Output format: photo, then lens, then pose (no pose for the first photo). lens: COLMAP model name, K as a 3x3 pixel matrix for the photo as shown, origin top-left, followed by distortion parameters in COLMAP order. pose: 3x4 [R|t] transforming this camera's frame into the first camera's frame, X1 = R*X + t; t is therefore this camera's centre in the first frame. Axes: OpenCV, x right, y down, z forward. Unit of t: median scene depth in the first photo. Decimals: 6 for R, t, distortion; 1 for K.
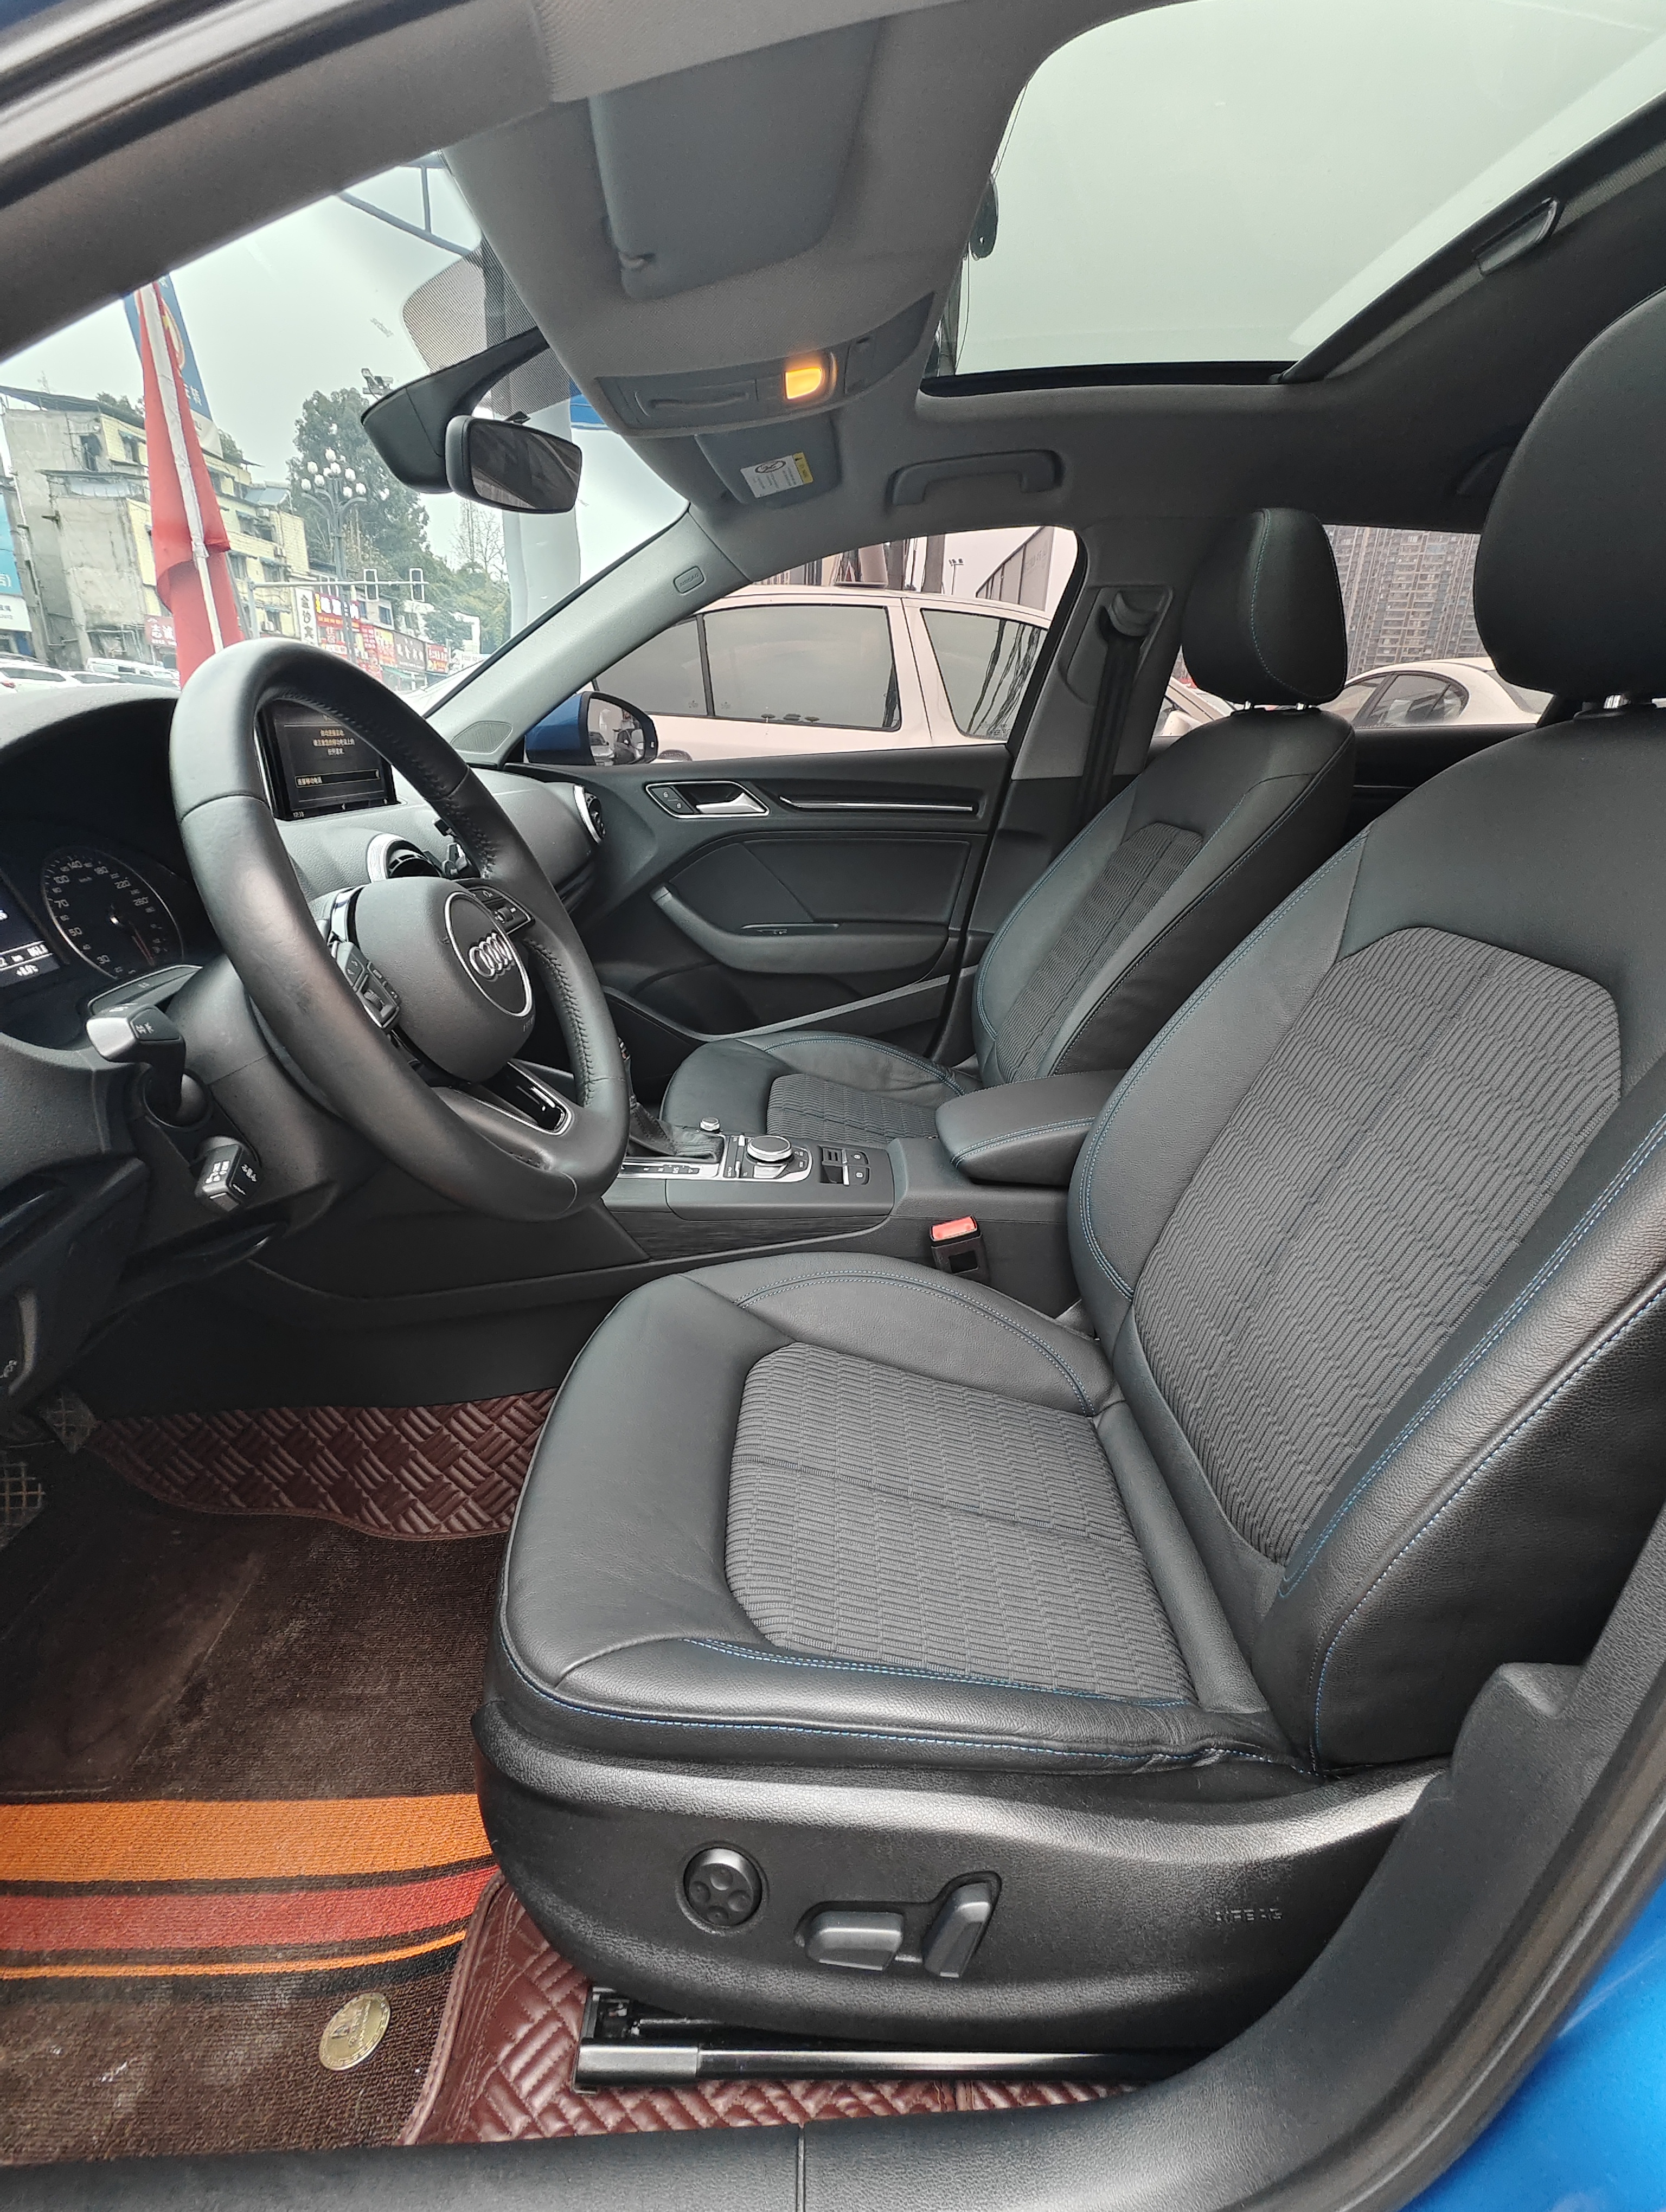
lens RADIAL K [[986.4, 0, 840.7], [0, 986.4, 1088.3], [0, 0, 1]] dist [-0.001599, -0.001005]
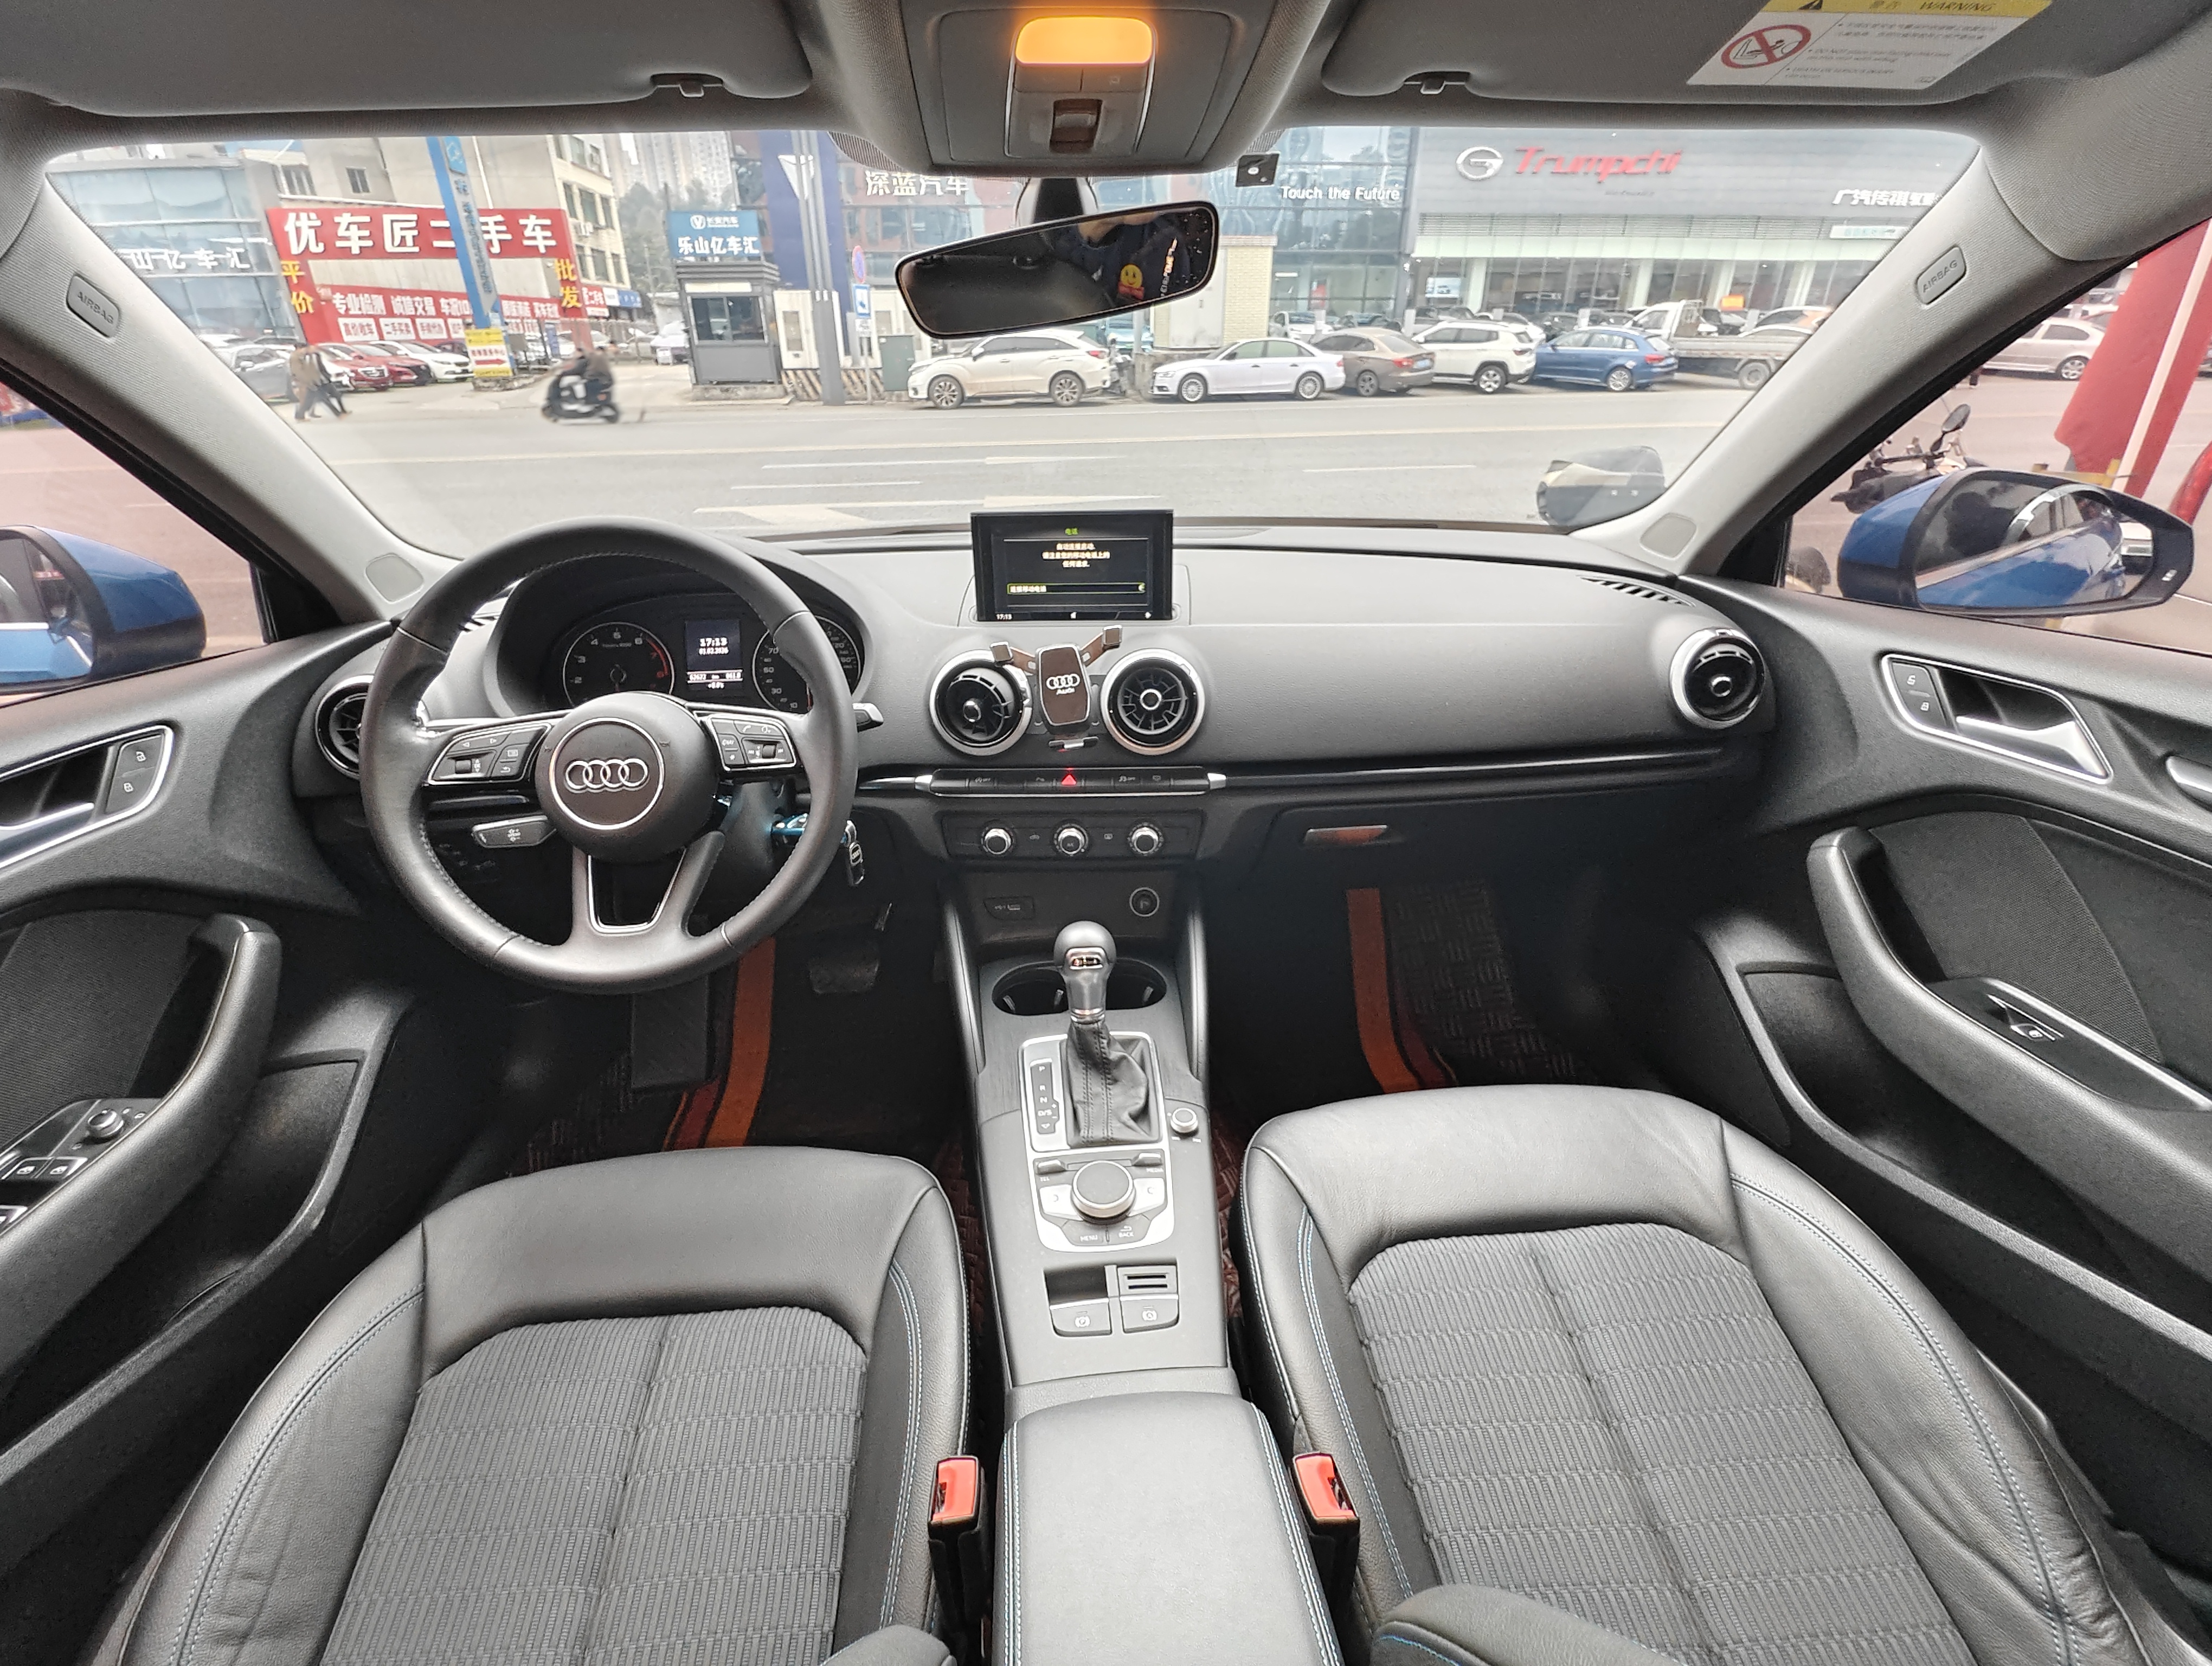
lens RADIAL K [[986.4, 0, 1091.8], [0, 986.4, 817.7], [0, 0, 1]] dist [-0.001599, -0.001005]
pose [[0.041941, 0.386730, -0.921239, 0.450706], [-0.331430, 0.875226, 0.352325, -0.398246], [0.942547, 0.290549, 0.164882, 0.768993]]
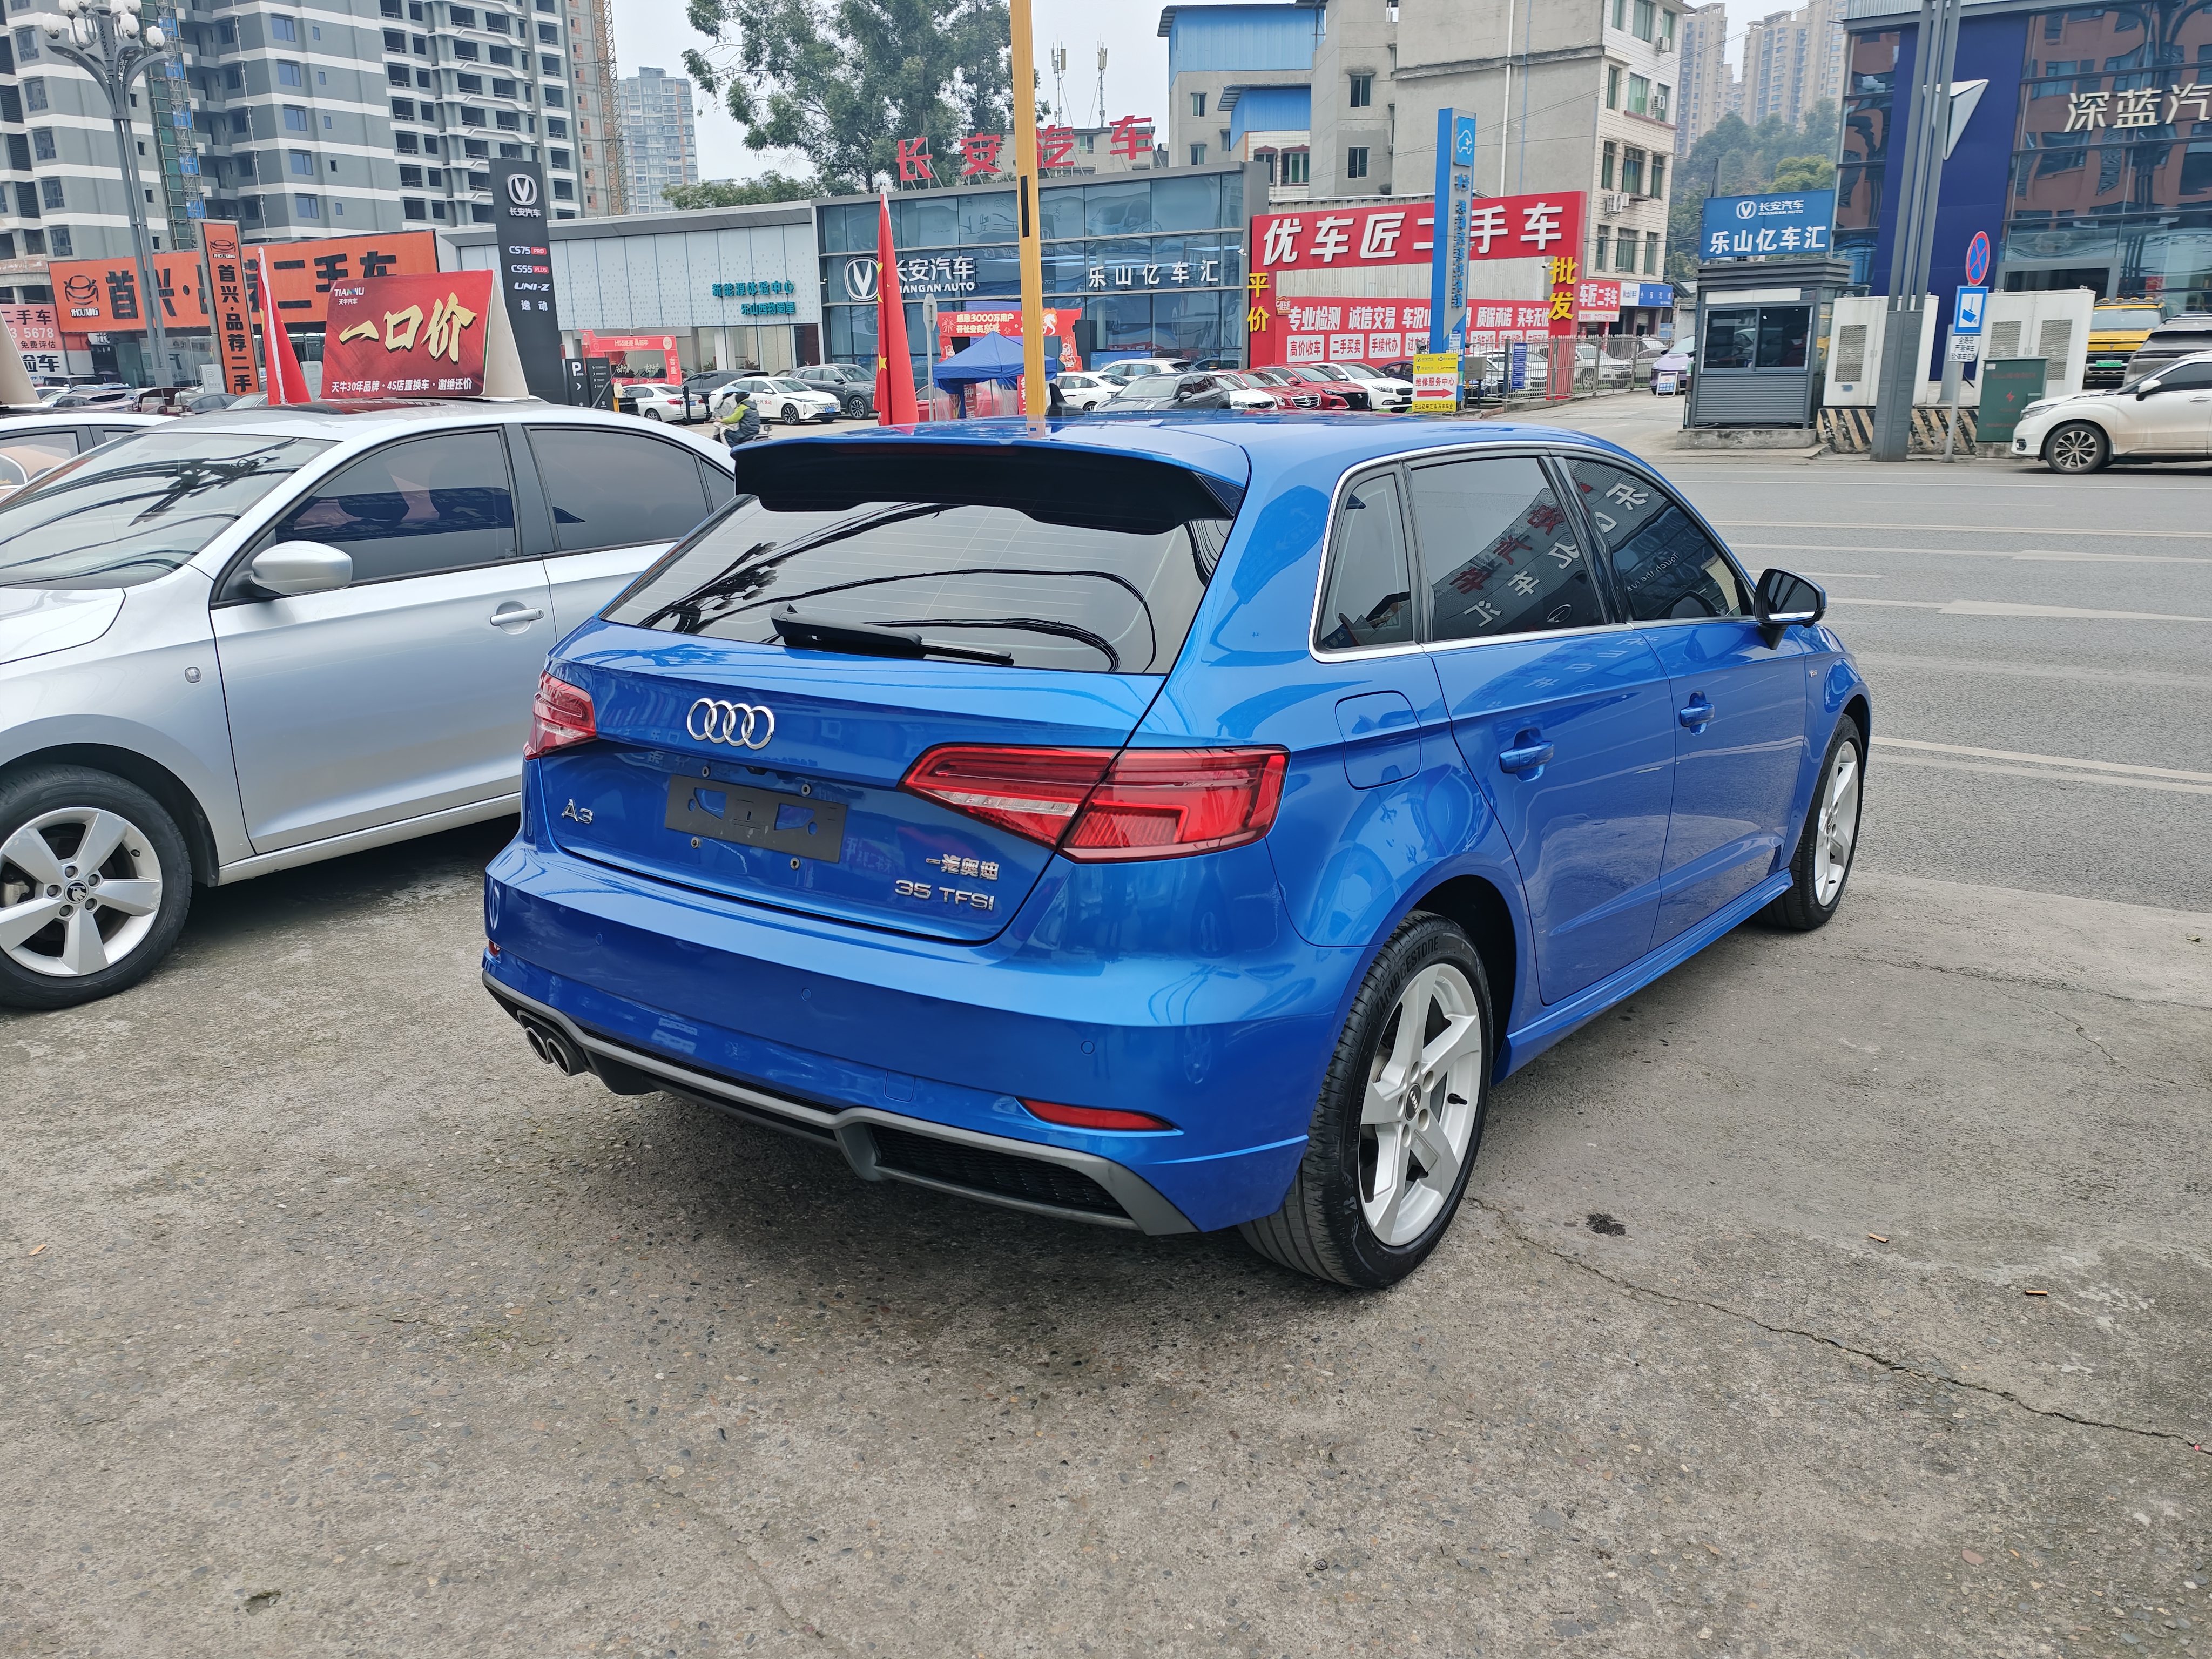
lens RADIAL K [[1685.4, 0, 1092.7], [0, 1685.4, 848.8], [0, 0, 1]] dist [0.060095, -0.062658]
pose [[-0.618224, 0.176334, -0.765967, 3.721222], [-0.284819, 0.858022, 0.427407, -1.327987], [0.732583, 0.482395, -0.480226, 2.613875]]
